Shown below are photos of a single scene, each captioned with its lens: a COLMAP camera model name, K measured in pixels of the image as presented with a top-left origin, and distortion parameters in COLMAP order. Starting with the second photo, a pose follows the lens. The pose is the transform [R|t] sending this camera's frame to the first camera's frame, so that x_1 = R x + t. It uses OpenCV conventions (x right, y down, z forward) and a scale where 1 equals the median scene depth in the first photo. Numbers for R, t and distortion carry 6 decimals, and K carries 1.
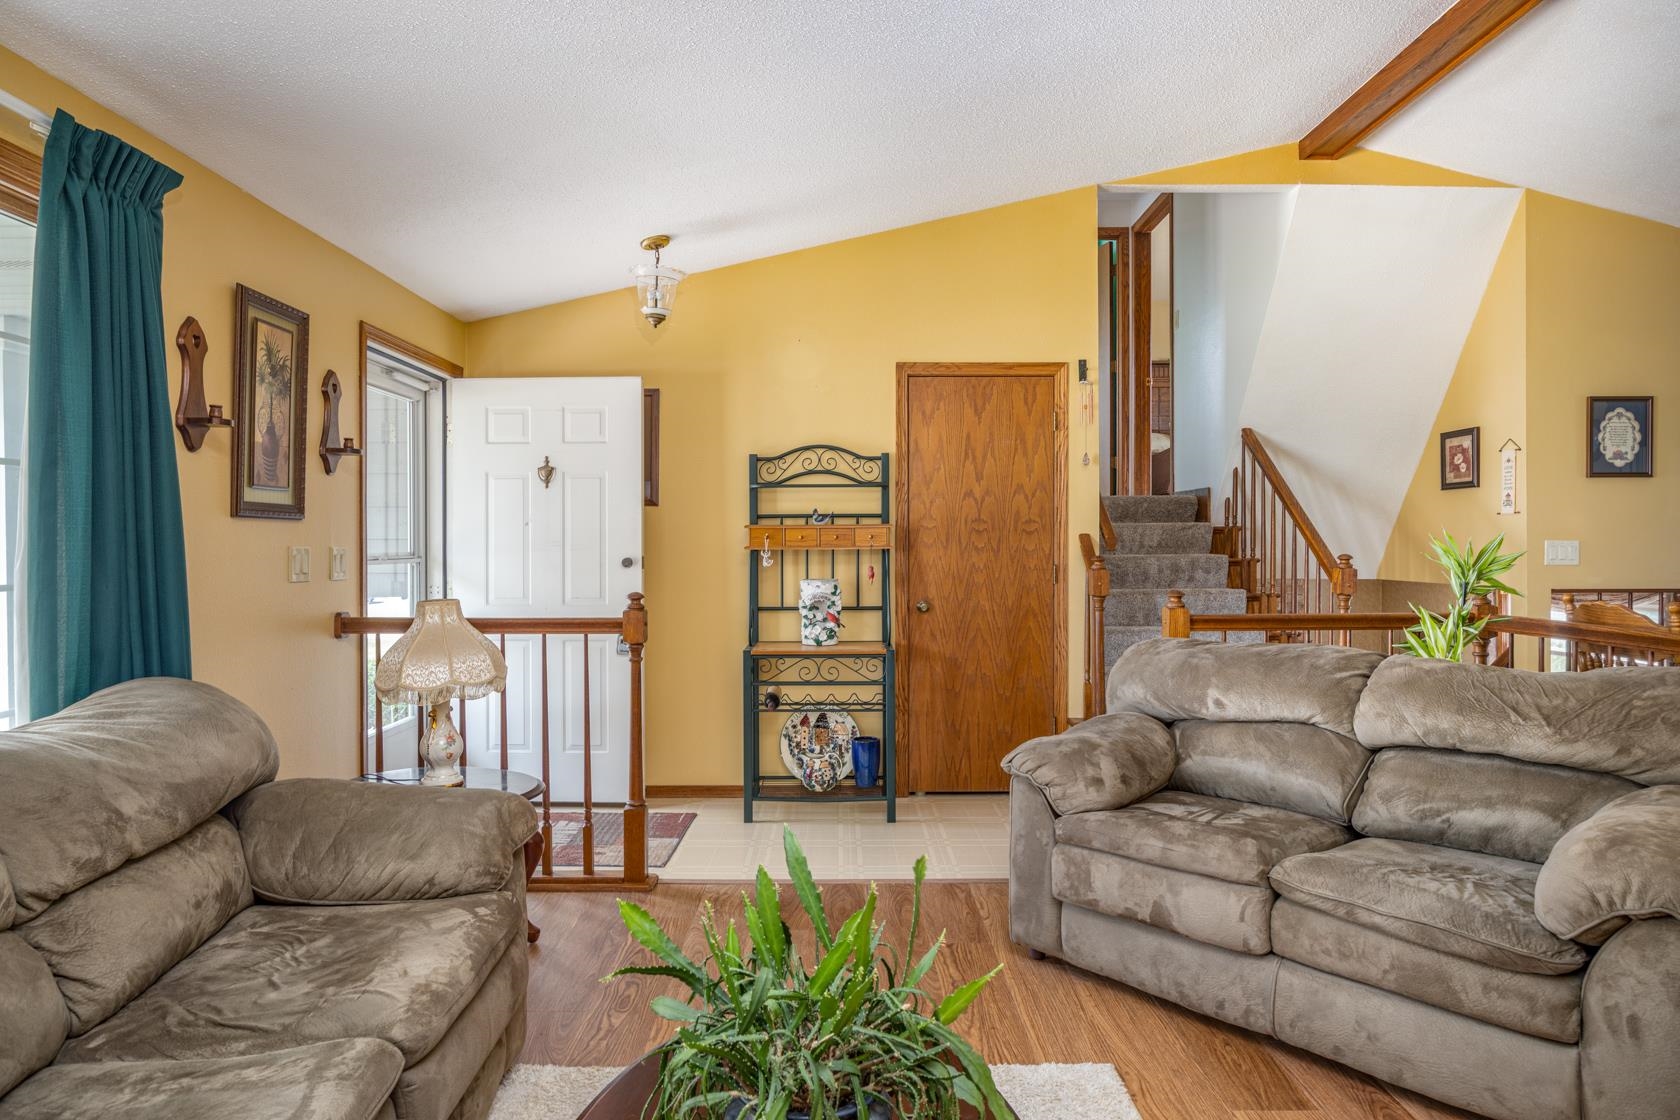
lens RADIAL K [[1027.4, 0, 840.8], [0, 1027.4, 540.8], [0, 0, 1]] dist [-0.001549, 0.002896]
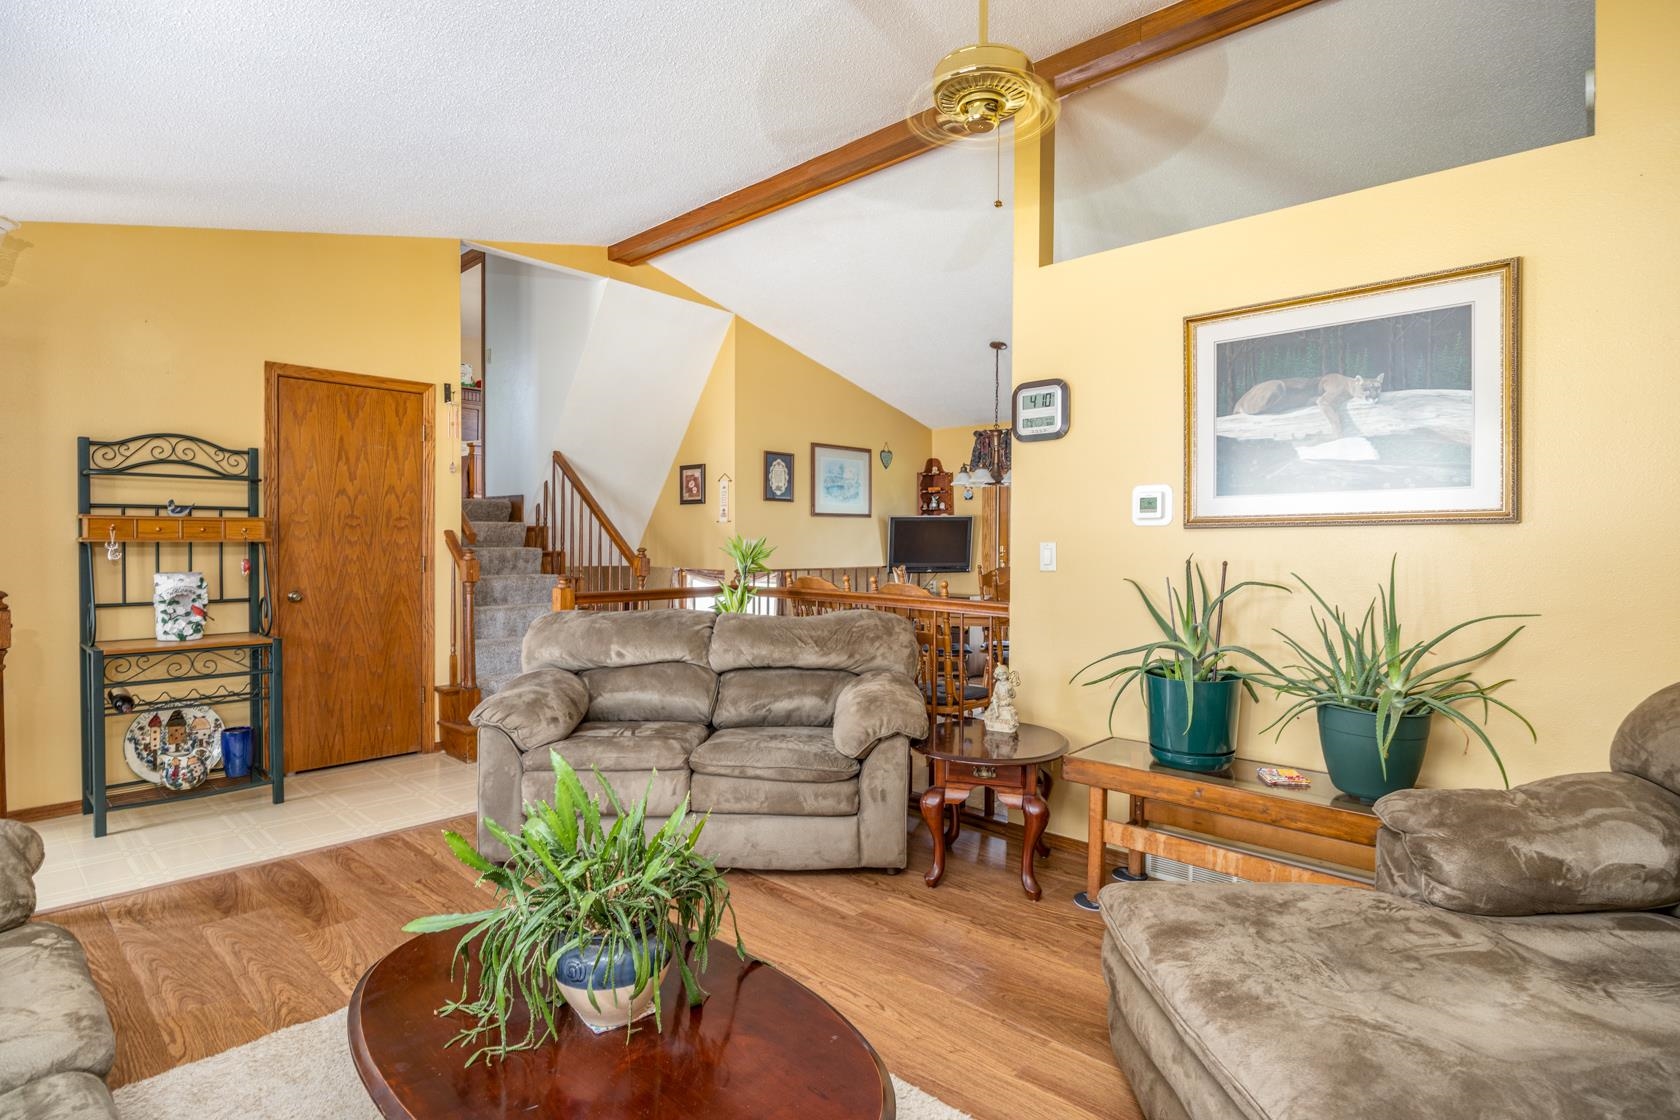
lens RADIAL K [[857.7, 0, 840.7], [0, 857.7, 540.3], [0, 0, 1]] dist [-0.000104, 0.000728]
pose [[0.681016, 0.008138, 0.732224, -0.185606], [-0.011950, 0.999929, 0.000001, -0.000598], [-0.732171, -0.008750, 0.681064, -0.010732]]
